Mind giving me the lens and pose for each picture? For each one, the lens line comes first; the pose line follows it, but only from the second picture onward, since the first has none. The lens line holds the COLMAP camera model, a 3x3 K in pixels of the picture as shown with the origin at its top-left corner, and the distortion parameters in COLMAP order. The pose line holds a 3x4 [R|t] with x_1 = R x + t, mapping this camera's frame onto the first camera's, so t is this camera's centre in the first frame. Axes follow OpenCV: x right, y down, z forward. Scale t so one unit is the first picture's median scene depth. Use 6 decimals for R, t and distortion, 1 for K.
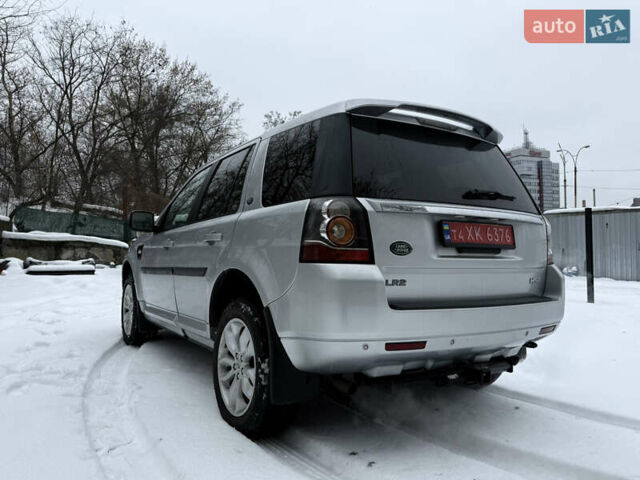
lens RADIAL K [[477.2, 0, 320.0], [0, 477.2, 240.0], [0, 0, 1]] dist [0.007382, -0.000469]
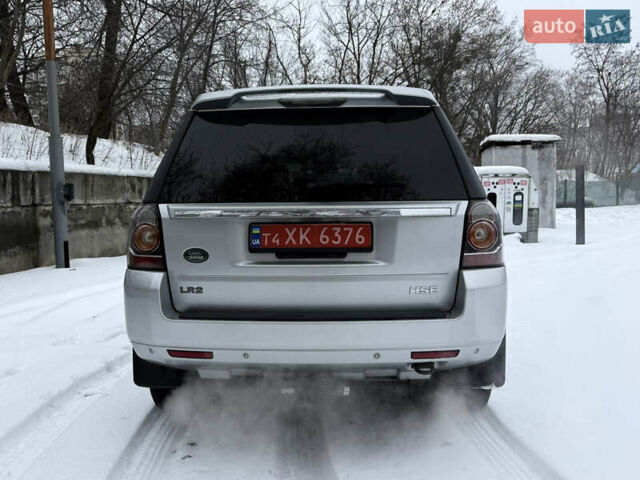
lens RADIAL K [[503.1, 0, 320.0], [0, 503.1, 240.0], [0, 0, 1]] dist [-0.004415, -0.000966]
pose [[0.818437, 0.018600, -0.574295, 0.880146], [0.042791, 0.994728, 0.093198, -0.089903], [0.573001, -0.100851, 0.813326, 0.283760]]
